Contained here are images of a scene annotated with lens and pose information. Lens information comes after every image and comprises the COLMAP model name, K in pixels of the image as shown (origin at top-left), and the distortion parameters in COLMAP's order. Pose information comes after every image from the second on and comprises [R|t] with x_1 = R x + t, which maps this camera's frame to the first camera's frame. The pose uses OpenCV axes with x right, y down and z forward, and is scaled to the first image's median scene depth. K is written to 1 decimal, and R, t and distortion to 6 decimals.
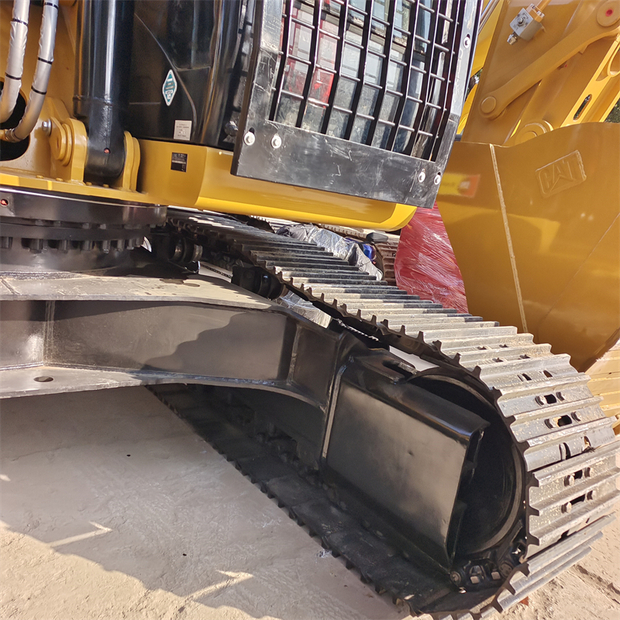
lens RADIAL K [[551.6, 0, 320.0], [0, 551.6, 312.3], [0, 0, 1]] dist [0.038718, -0.003348]
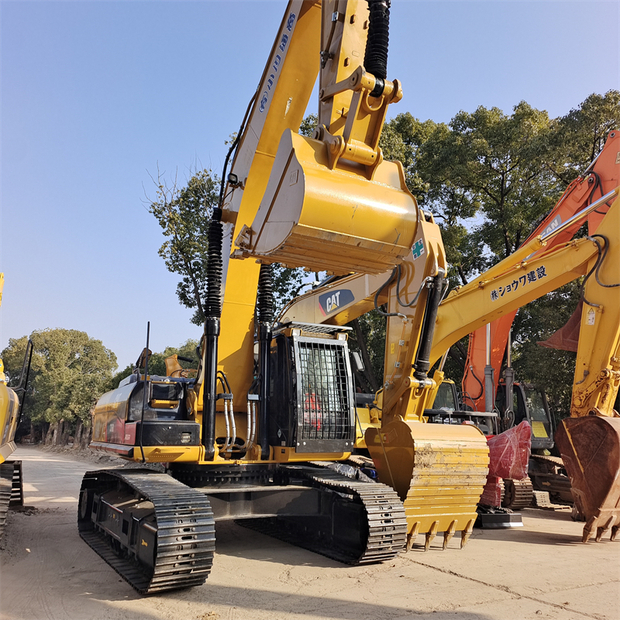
lens RADIAL K [[551.6, 0, 320.0], [0, 551.6, 312.3], [0, 0, 1]] dist [0.038718, -0.003348]
pose [[0.975553, -0.185949, -0.117133, 0.611686], [0.117926, 0.892685, -0.434980, 0.560242], [0.185446, 0.410533, 0.892789, -2.710456]]
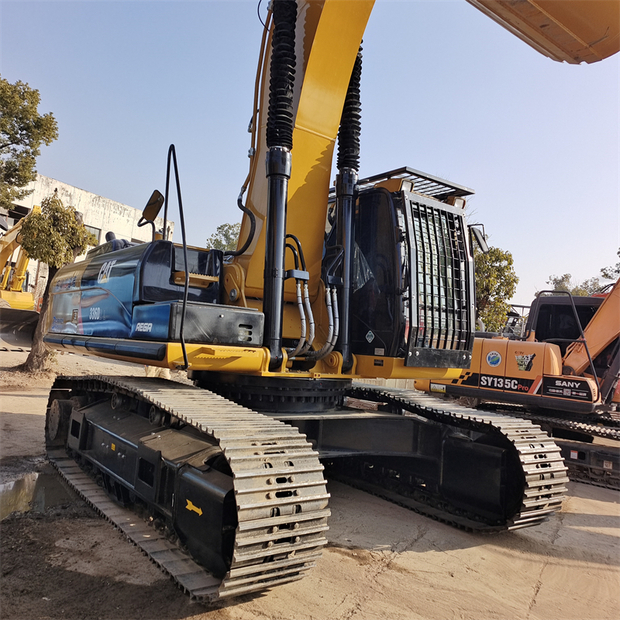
lens RADIAL K [[551.6, 0, 320.0], [0, 551.6, 312.3], [0, 0, 1]] dist [0.038718, -0.003348]
pose [[0.994827, -0.100986, 0.011009, -0.486962], [0.100198, 0.957630, -0.270009, 0.179563], [0.016725, 0.269715, 0.962795, -1.527537]]
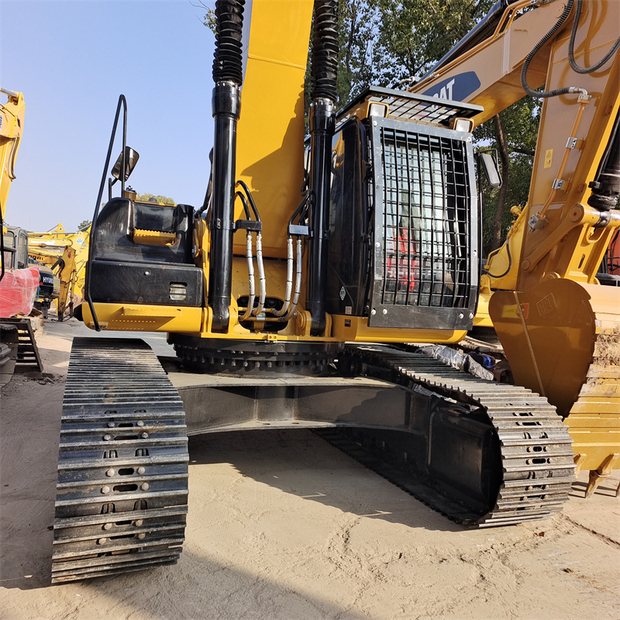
lens RADIAL K [[551.6, 0, 320.0], [0, 551.6, 312.3], [0, 0, 1]] dist [0.038718, -0.003348]
pose [[0.945201, -0.113476, -0.306133, 0.322557], [0.039208, 0.970322, -0.238617, 0.216580], [0.324125, 0.213539, 0.921599, -1.091596]]
